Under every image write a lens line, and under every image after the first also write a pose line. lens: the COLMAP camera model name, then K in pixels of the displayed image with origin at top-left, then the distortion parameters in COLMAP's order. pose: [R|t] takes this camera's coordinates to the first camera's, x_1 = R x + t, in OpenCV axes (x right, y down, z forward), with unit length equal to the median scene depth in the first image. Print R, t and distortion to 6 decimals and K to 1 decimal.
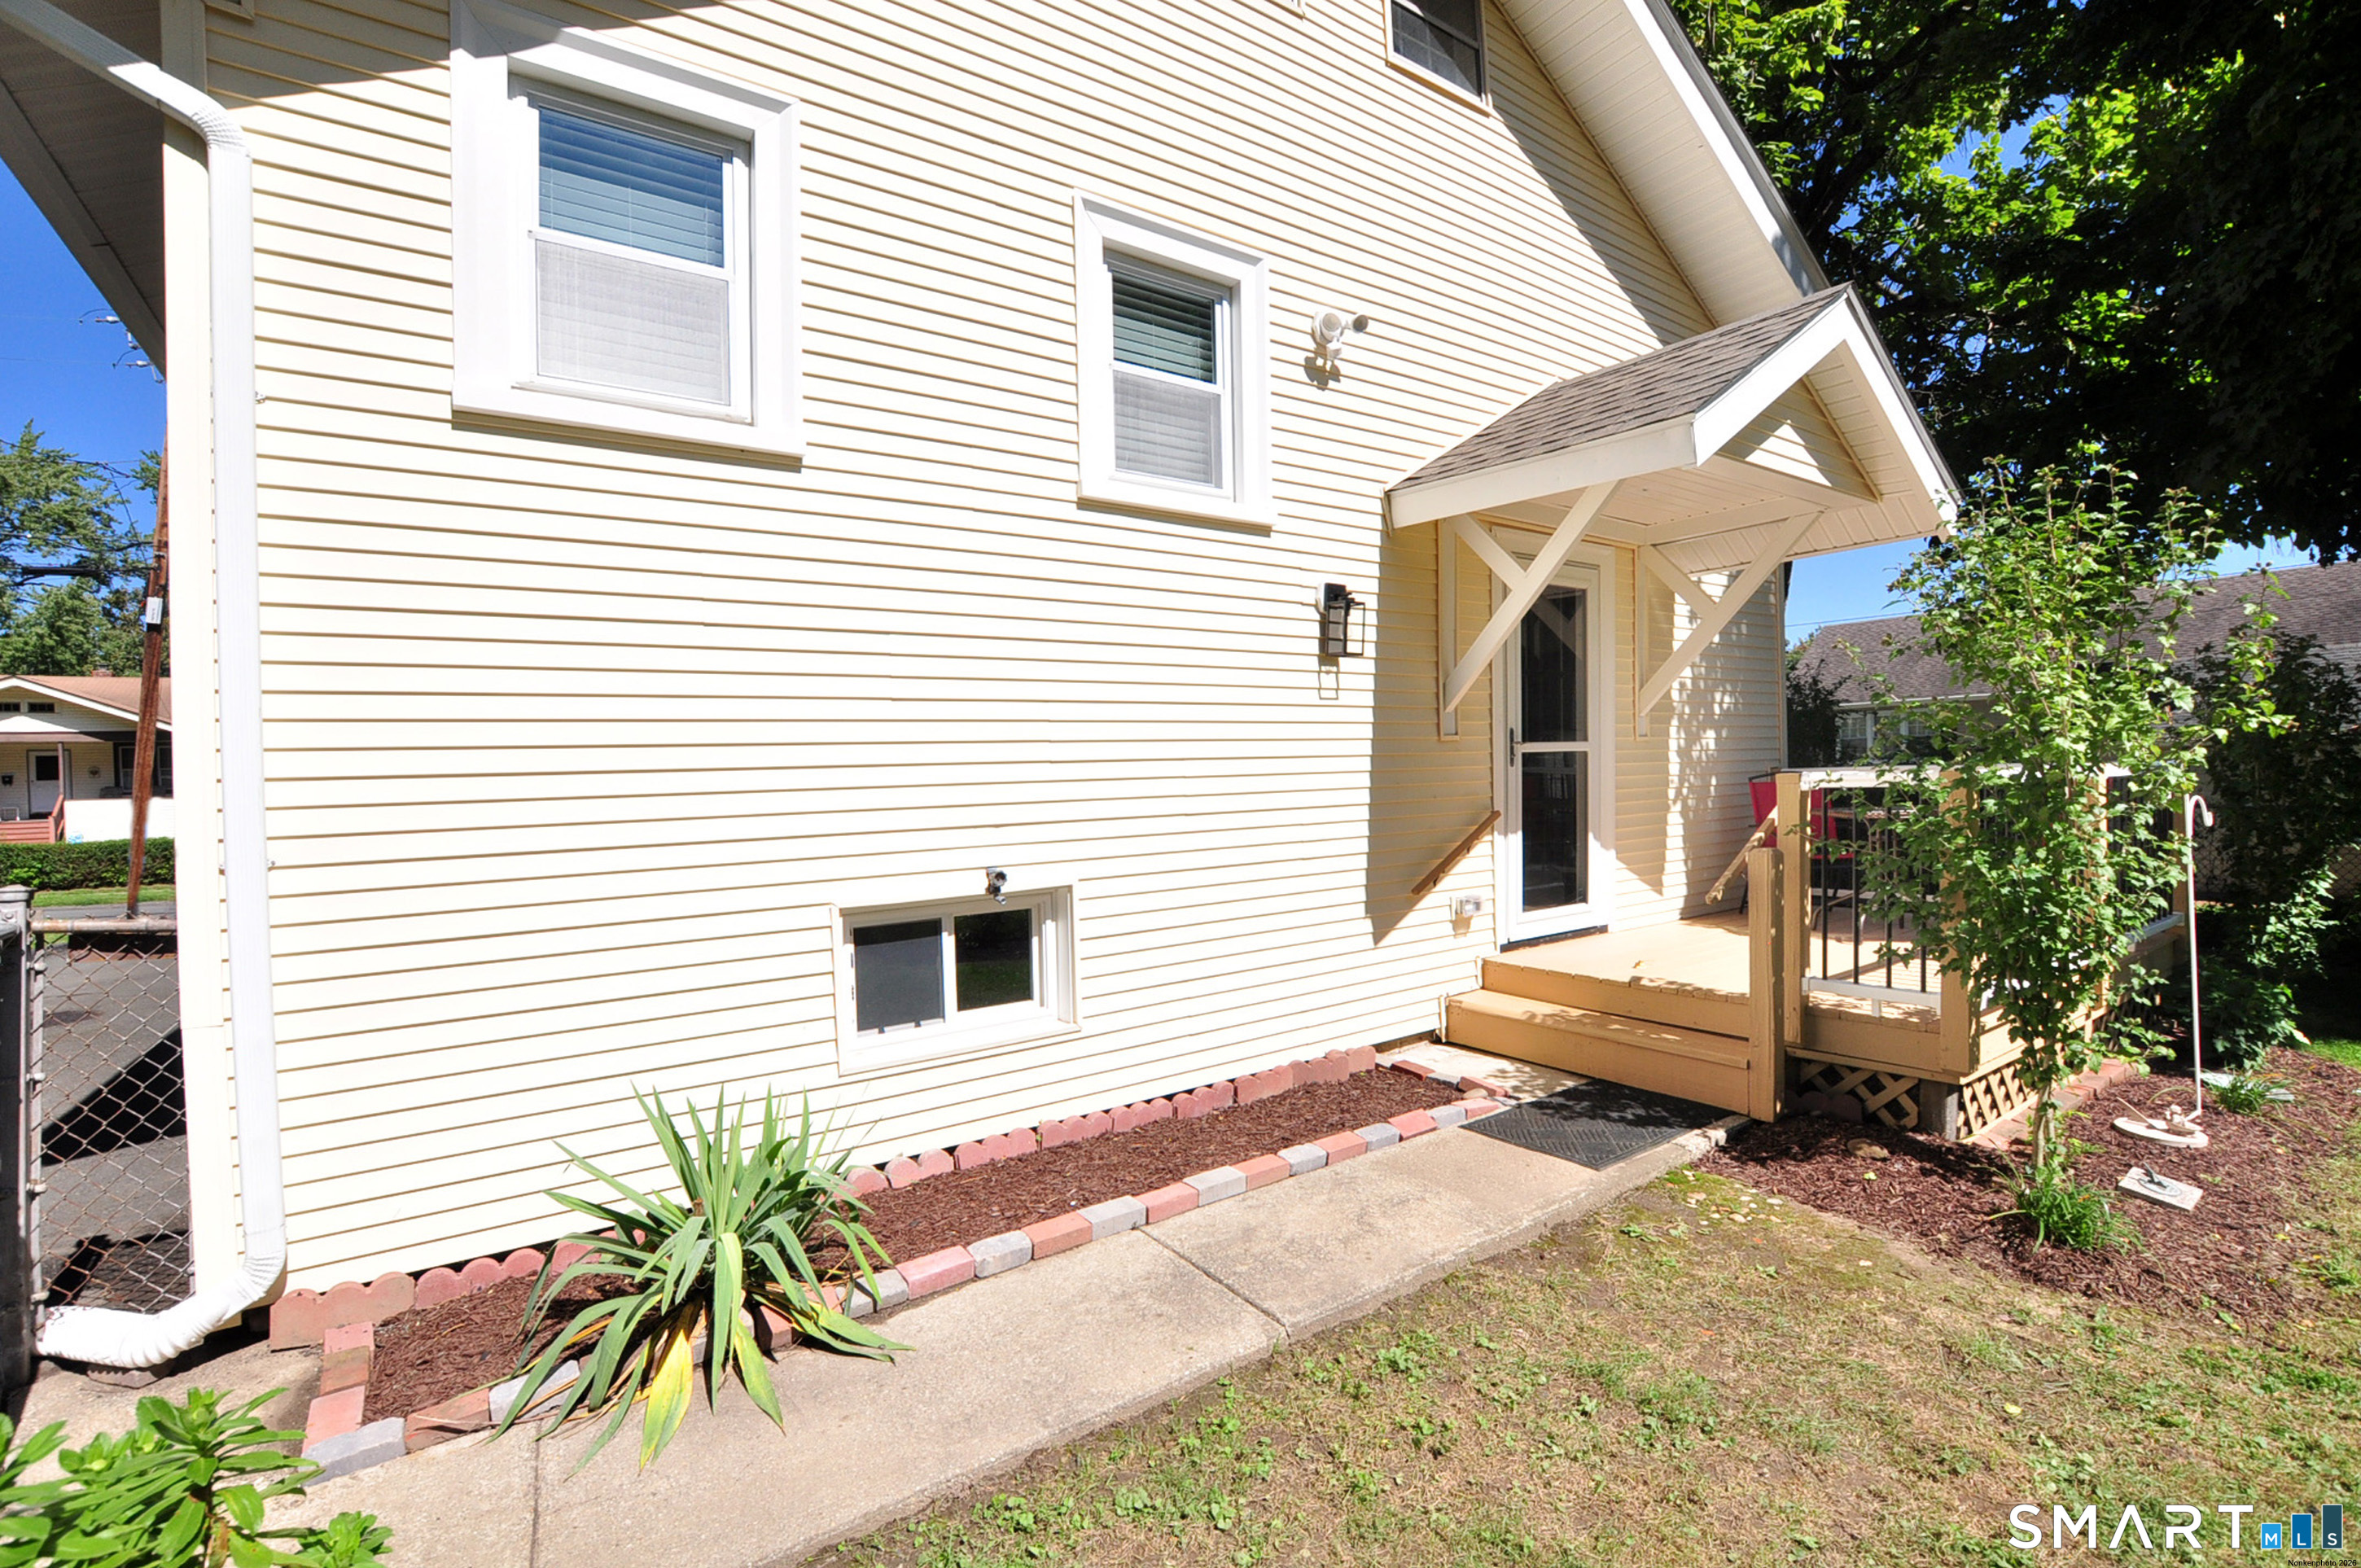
lens RADIAL K [[1078.1, 0, 1180.5], [0, 1078.1, 784.0], [0, 0, 1]] dist [-0.035131, -0.000182]
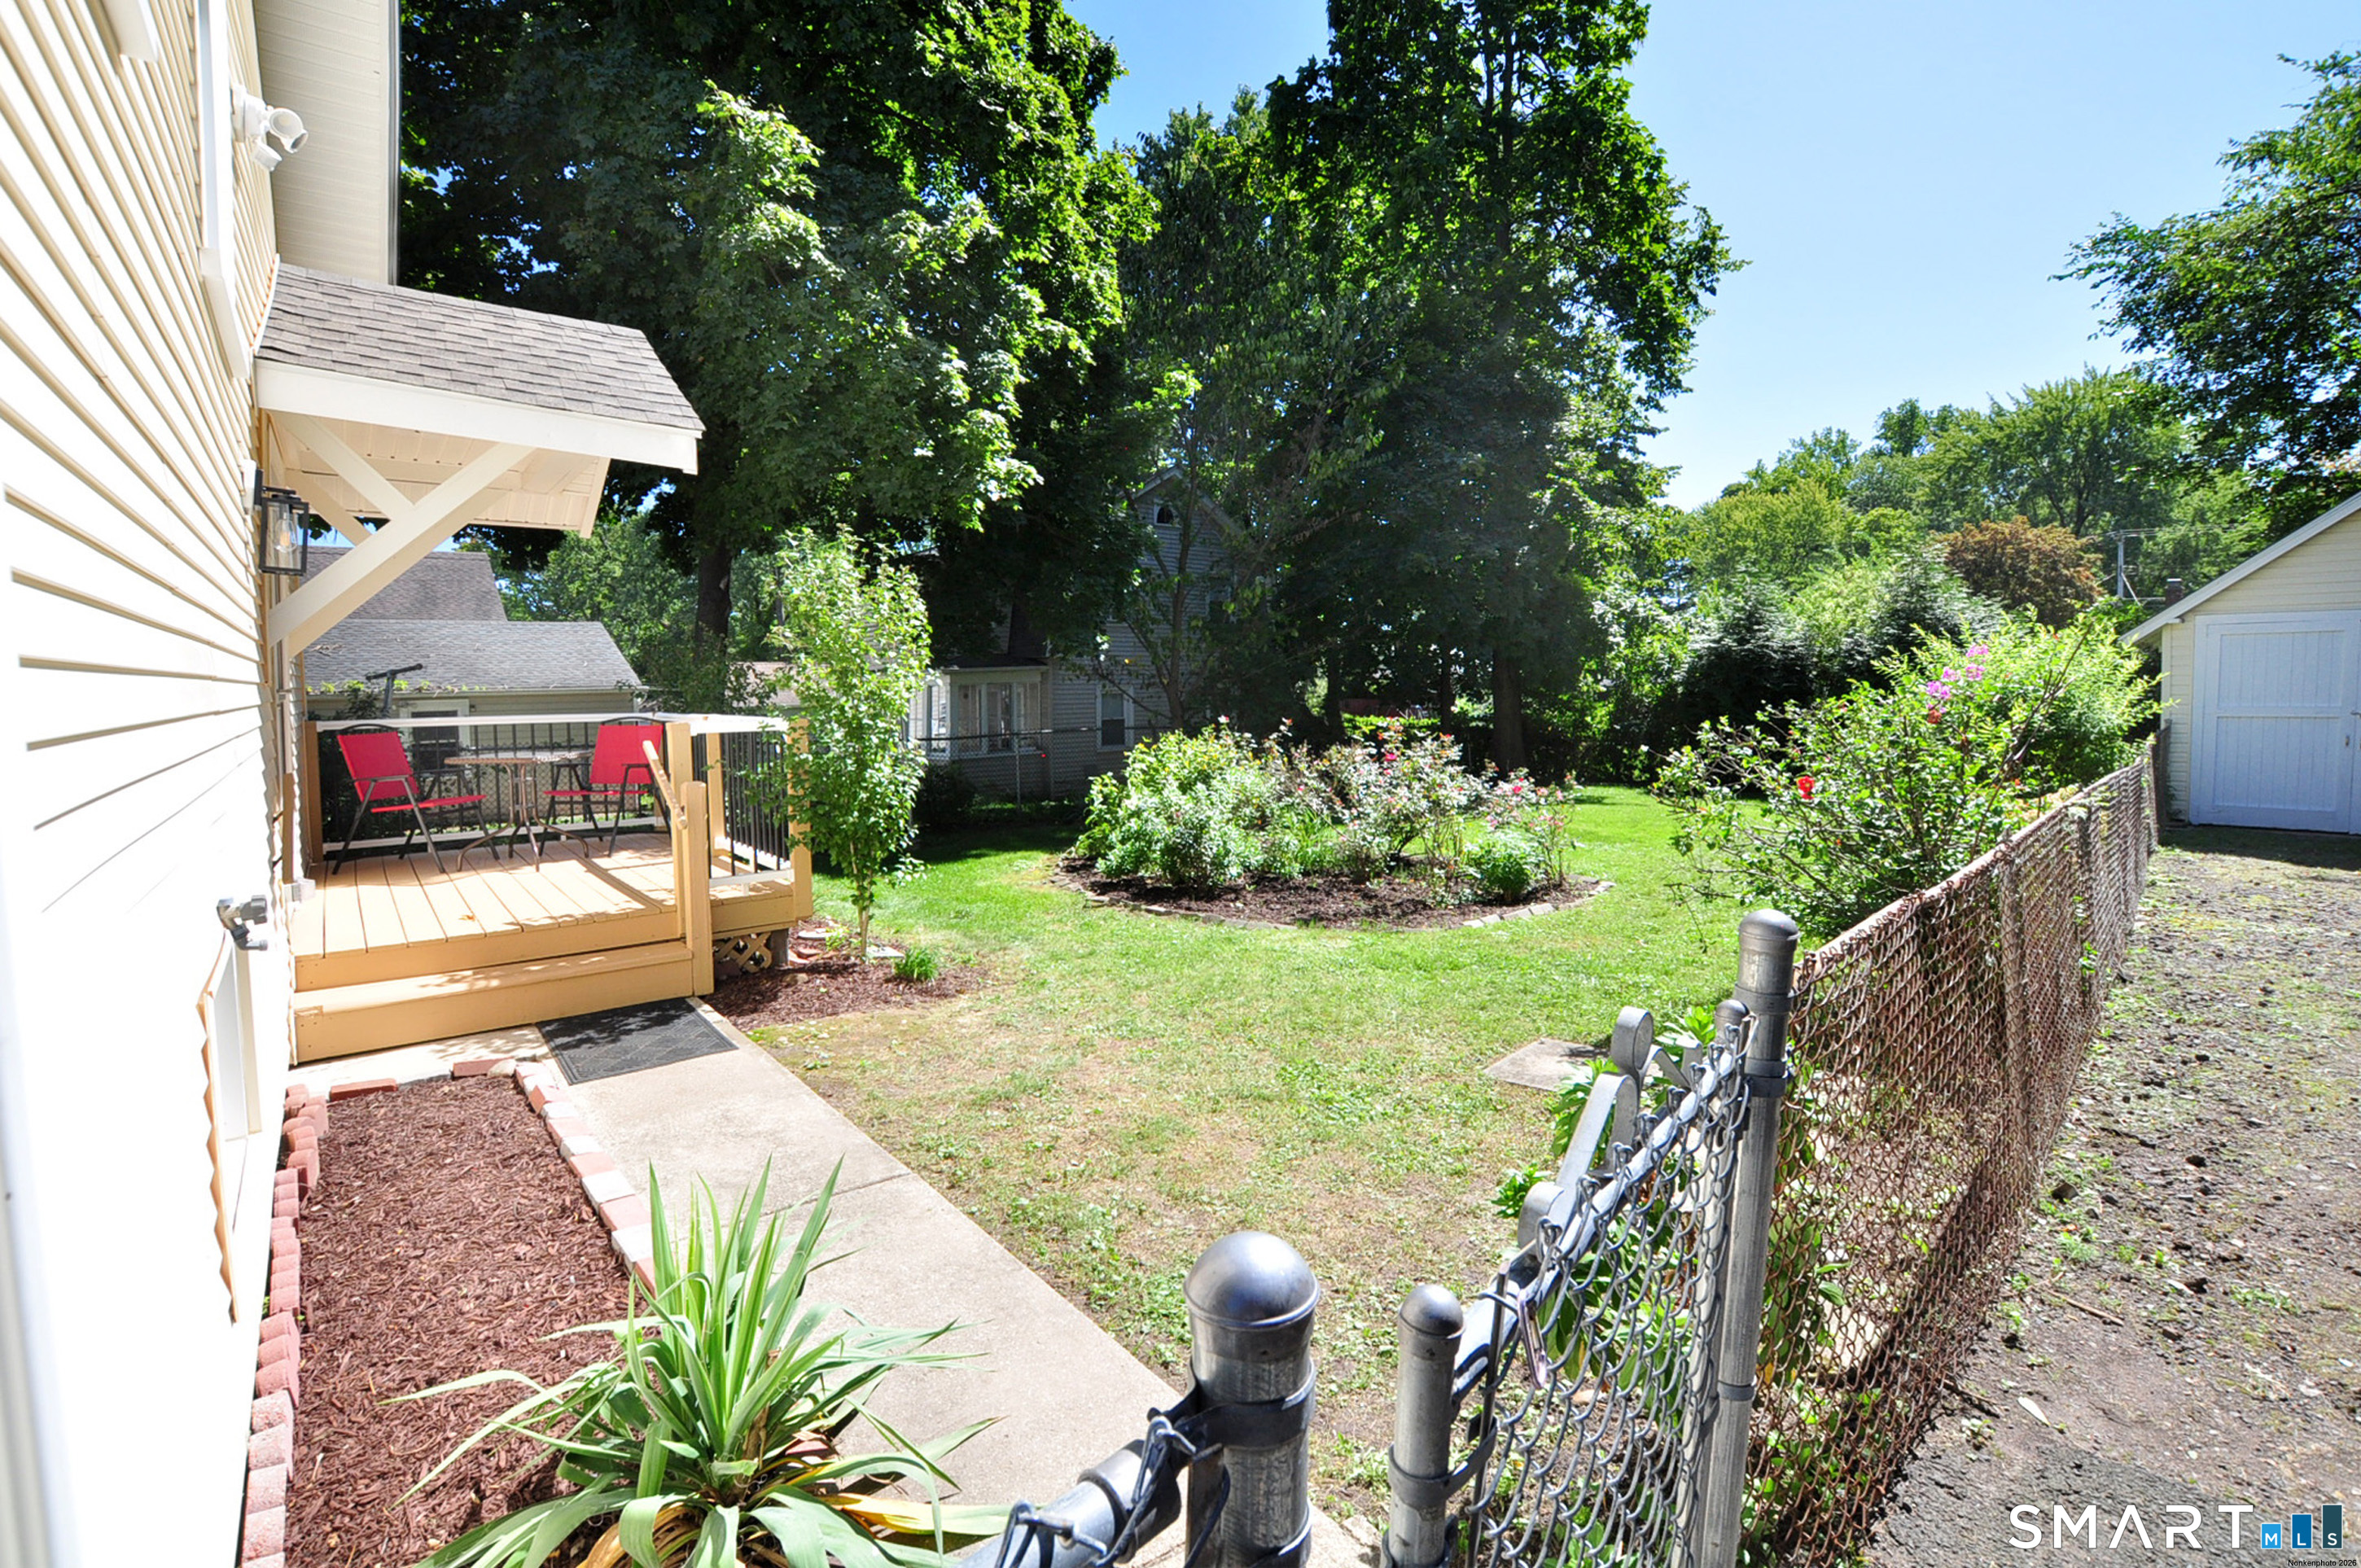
lens RADIAL K [[1078.1, 0, 1180.5], [0, 1078.1, 784.0], [0, 0, 1]] dist [-0.035131, -0.000182]
pose [[-0.051028, -0.079110, 0.995559, -0.804079], [0.024041, 0.996472, 0.080415, -0.029844], [-0.998408, 0.028037, -0.048946, 0.514851]]
